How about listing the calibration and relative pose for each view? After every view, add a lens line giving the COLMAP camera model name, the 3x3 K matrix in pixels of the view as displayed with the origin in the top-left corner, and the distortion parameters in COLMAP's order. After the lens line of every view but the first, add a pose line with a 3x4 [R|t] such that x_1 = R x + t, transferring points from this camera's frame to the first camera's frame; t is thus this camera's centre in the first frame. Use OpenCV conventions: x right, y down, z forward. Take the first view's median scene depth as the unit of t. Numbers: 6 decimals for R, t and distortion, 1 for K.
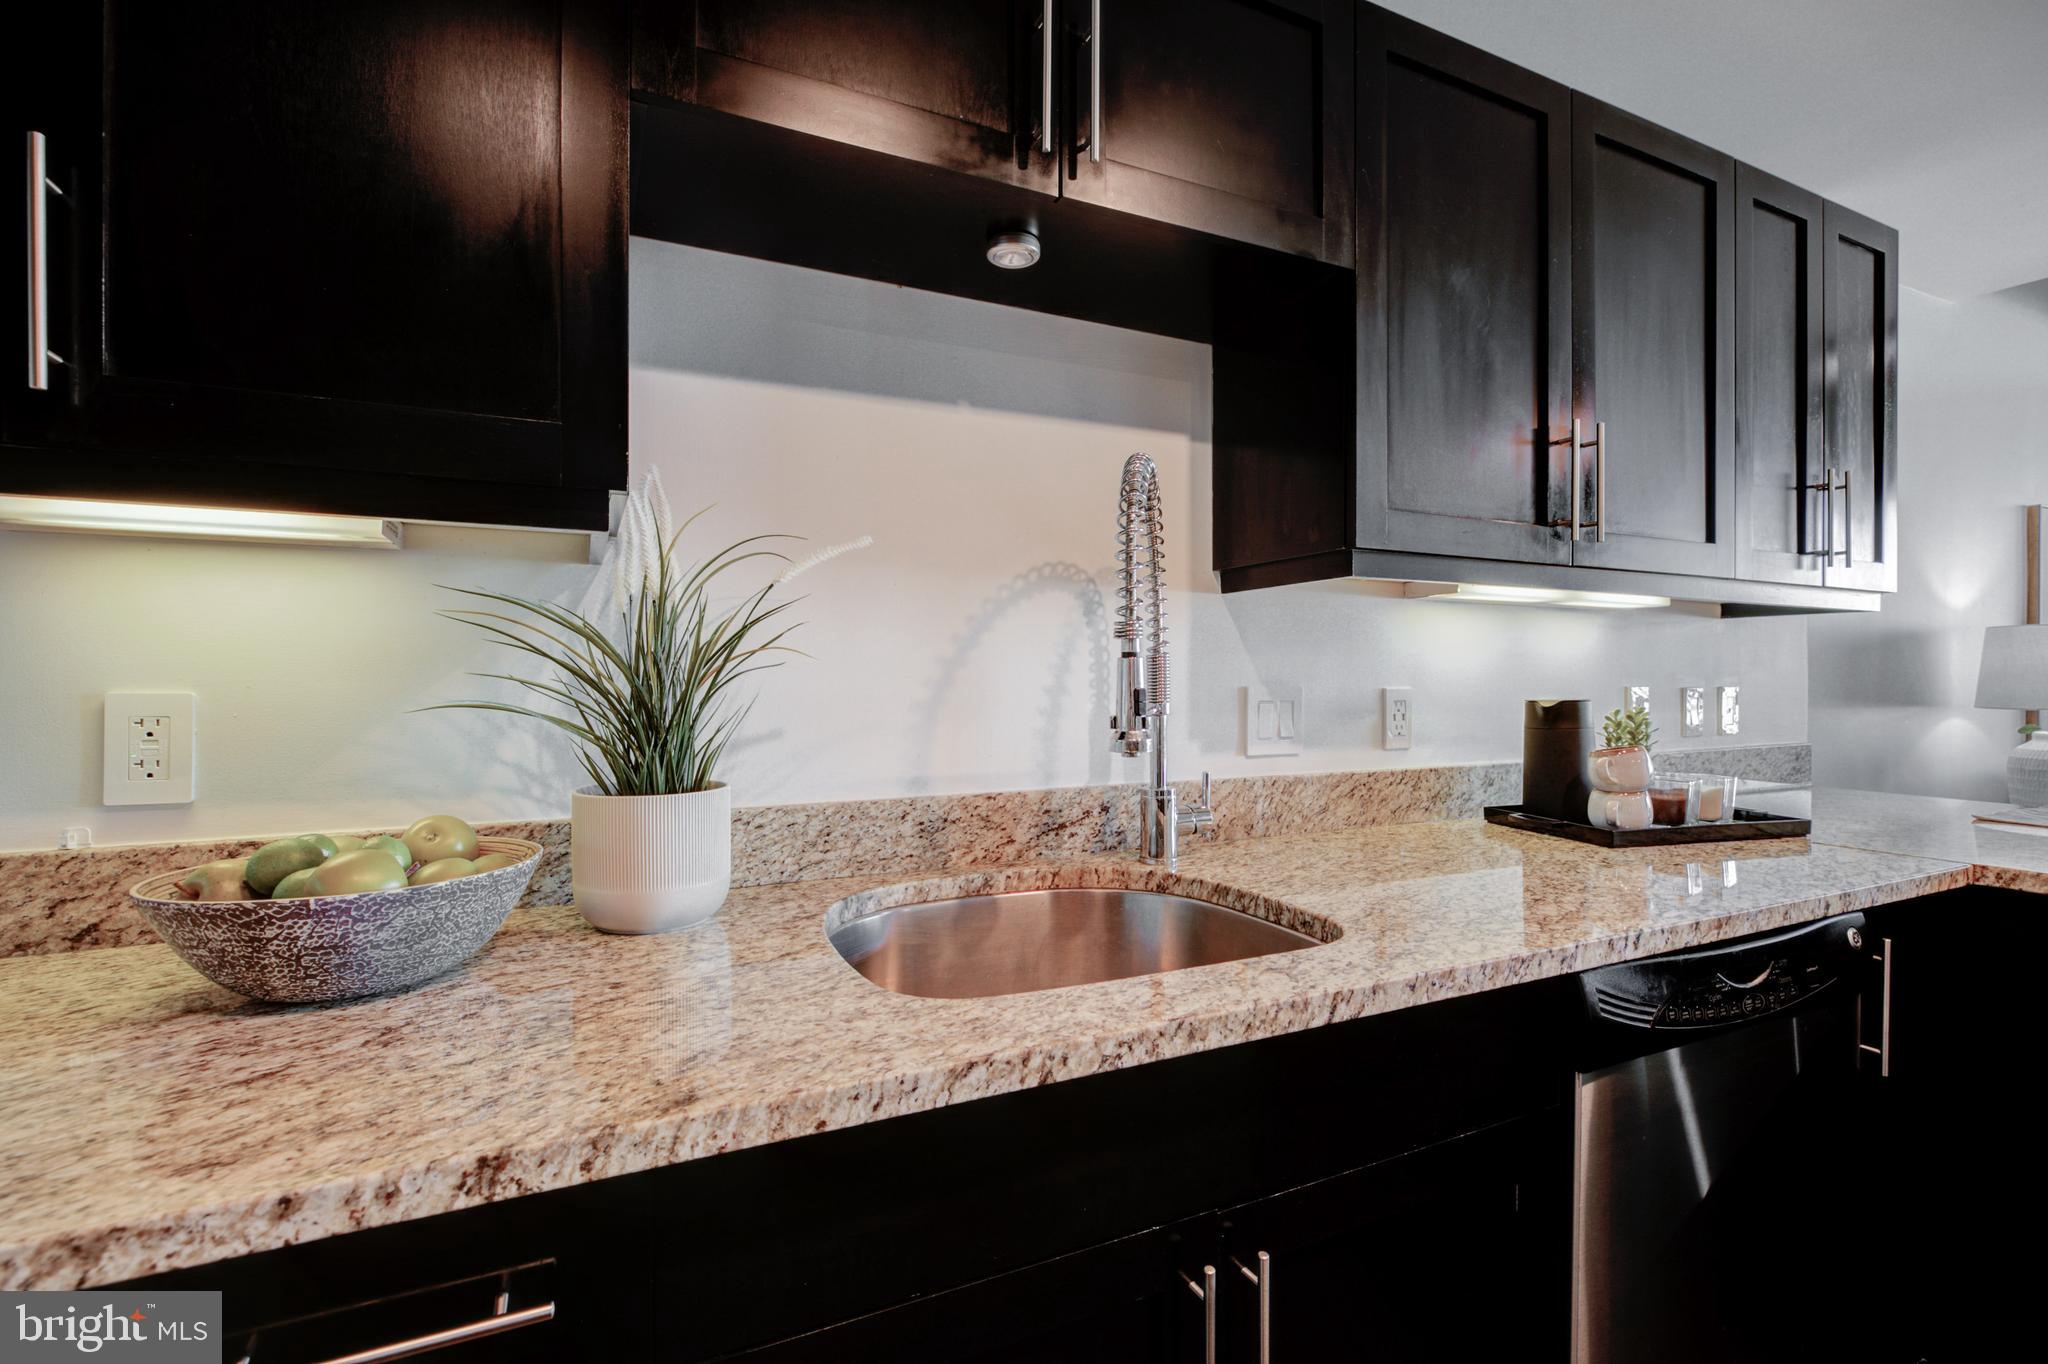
lens RADIAL K [[934.8, 0, 1034.0], [0, 934.8, 684.1], [0, 0, 1]] dist [-0.007101, 0.000753]
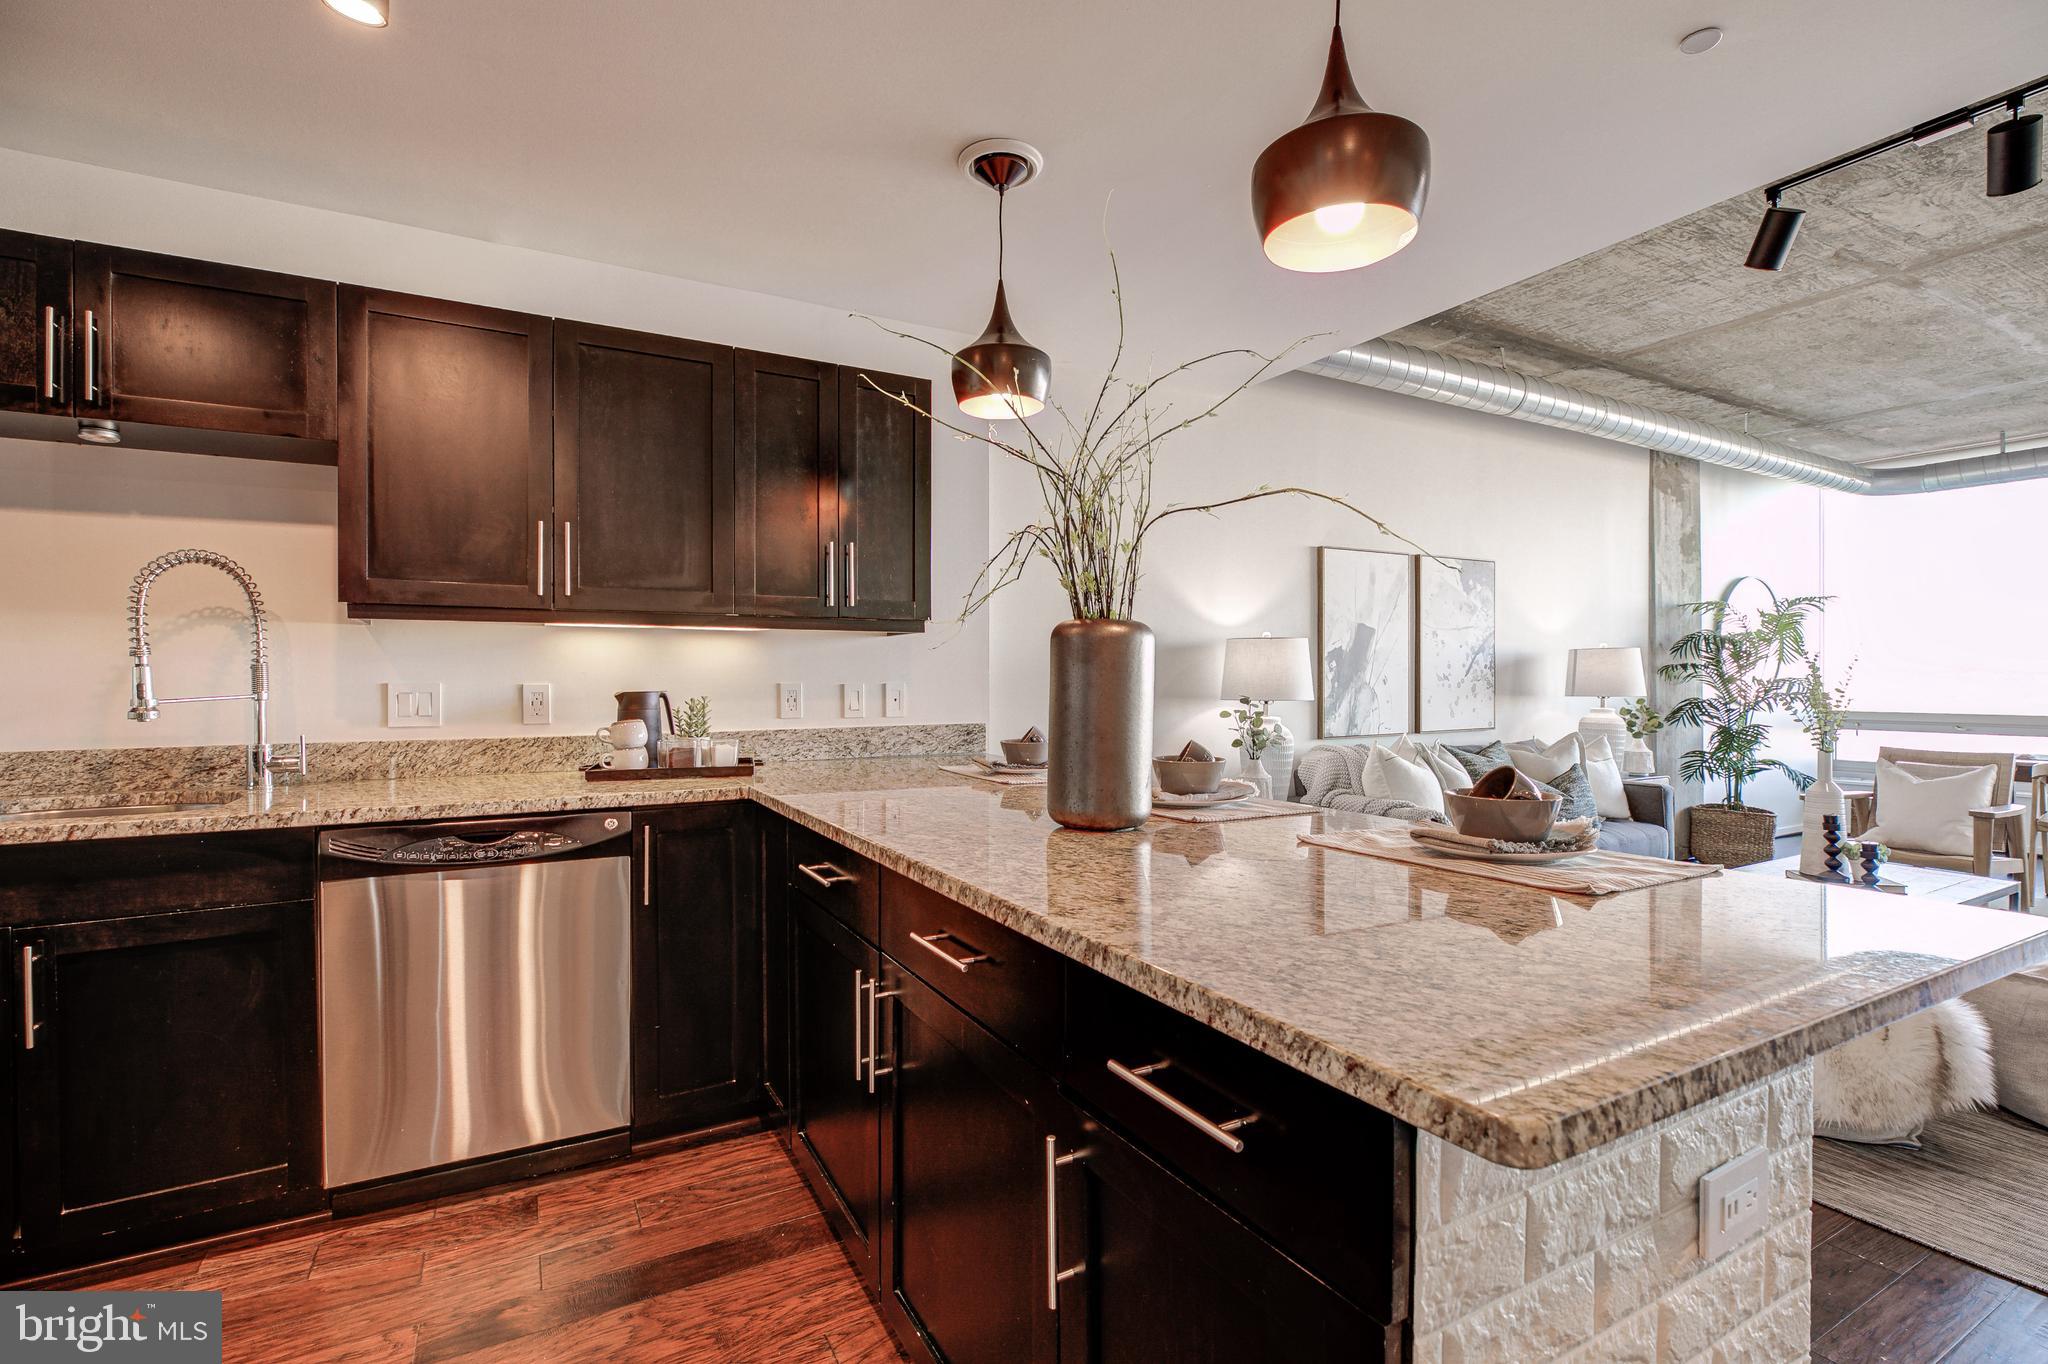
lens RADIAL K [[934.8, 0, 1035.4], [0, 934.8, 680.7], [0, 0, 1]] dist [-0.007101, 0.000753]
pose [[0.998160, -0.001955, 0.060603, 1.231246], [0.002208, 0.999989, -0.004114, 0.007320], [-0.060594, 0.004240, 0.998153, -0.641392]]
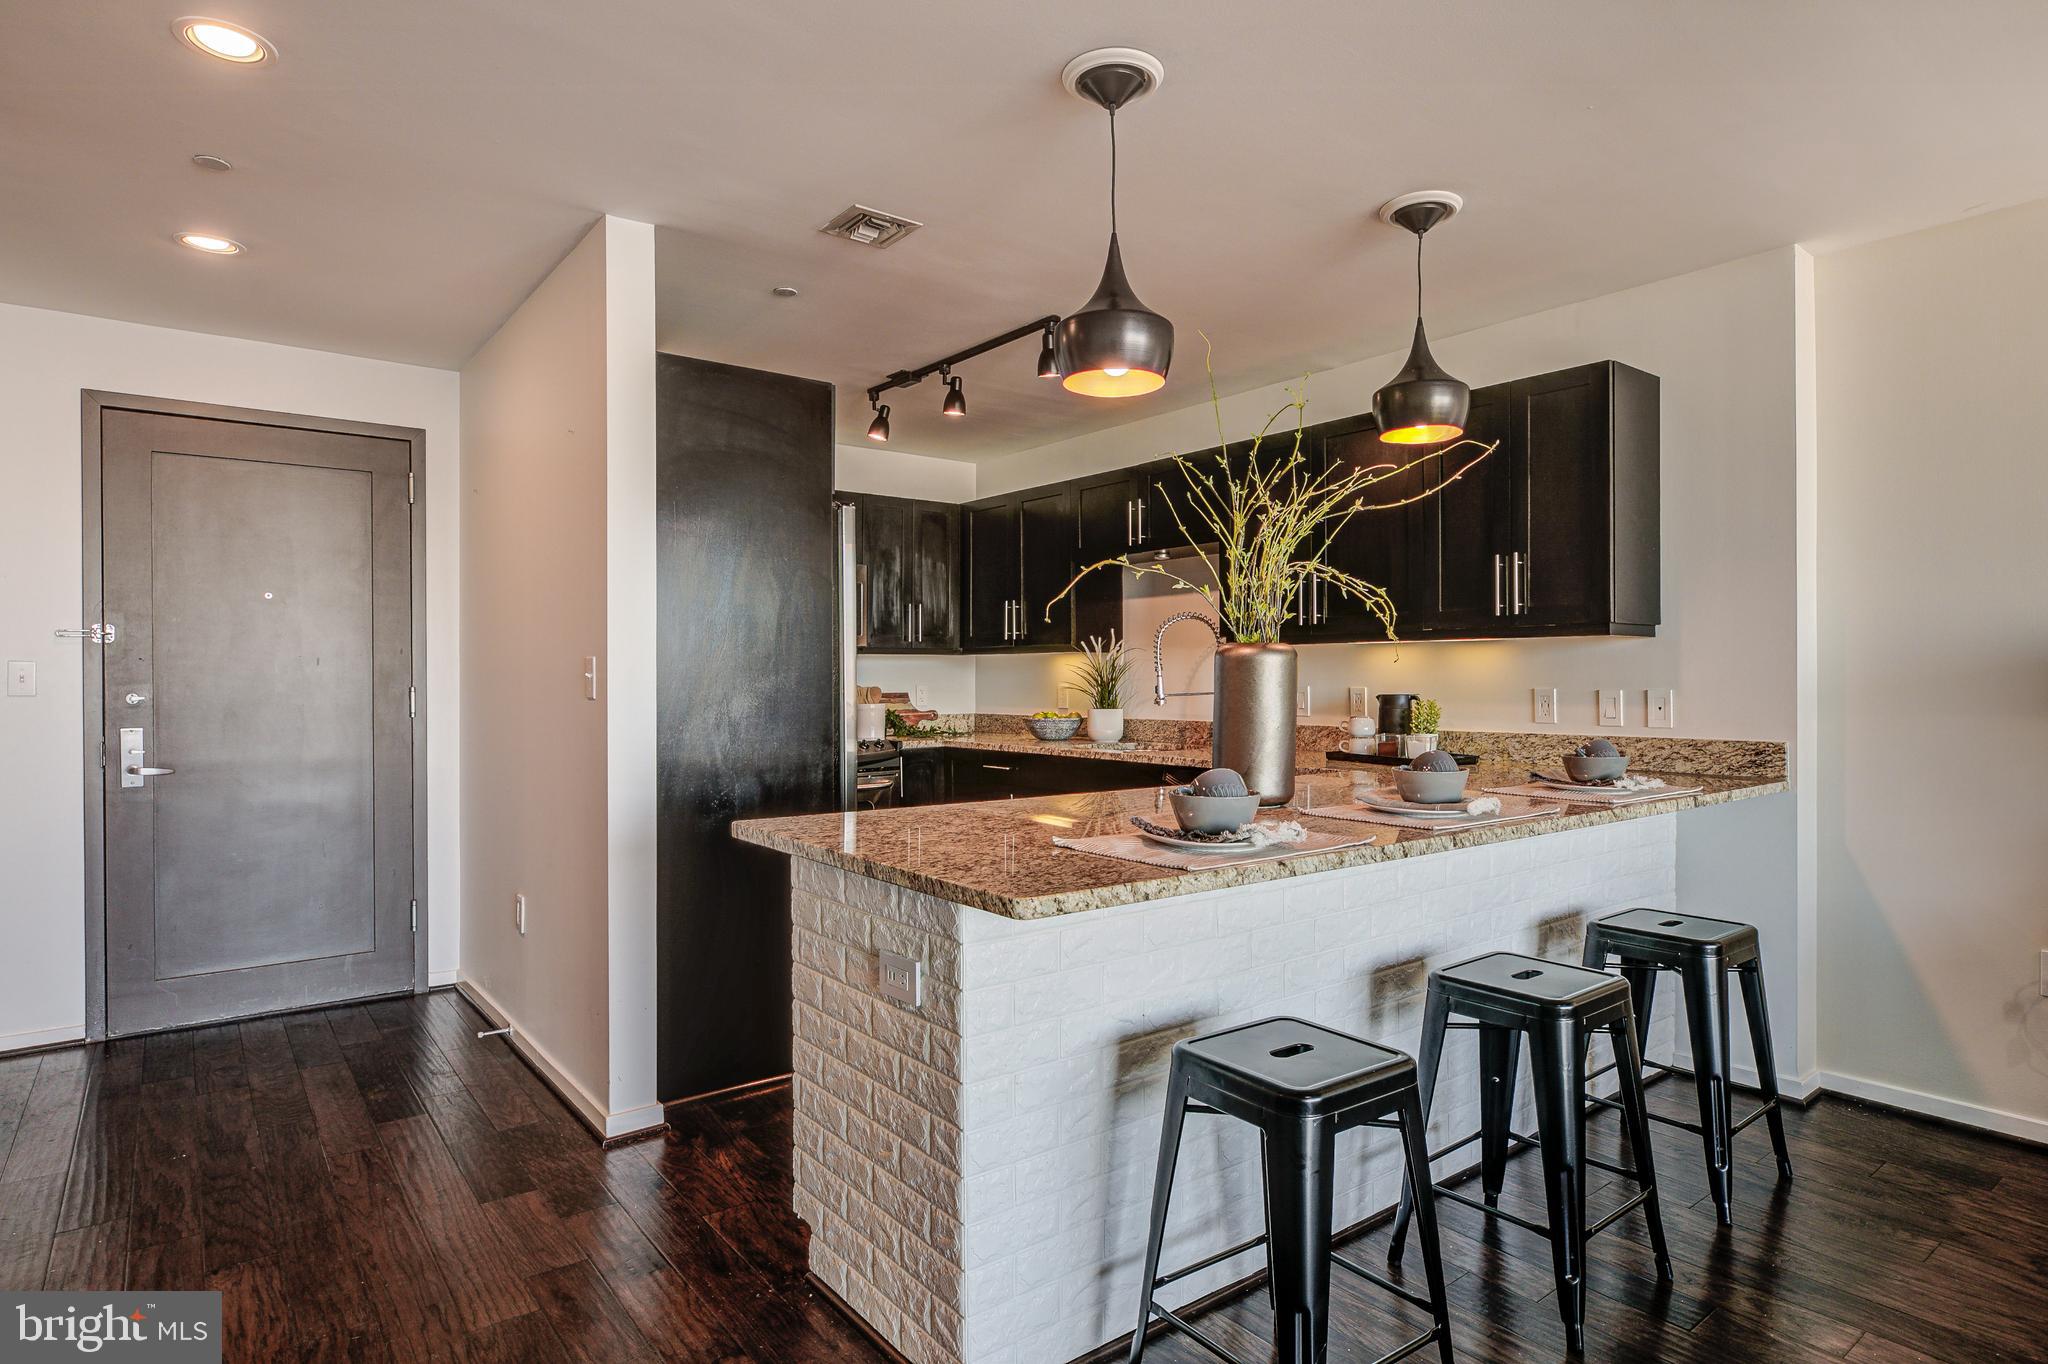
lens RADIAL K [[1128.4, 0, 1042.6], [0, 1128.4, 686.5], [0, 0, 1]] dist [0.009430, -0.005250]
pose [[0.200272, 0.002988, -0.979736, 2.938744], [-0.007034, 0.999974, 0.001612, 0.003432], [0.979715, 0.006569, 0.200288, -0.191396]]
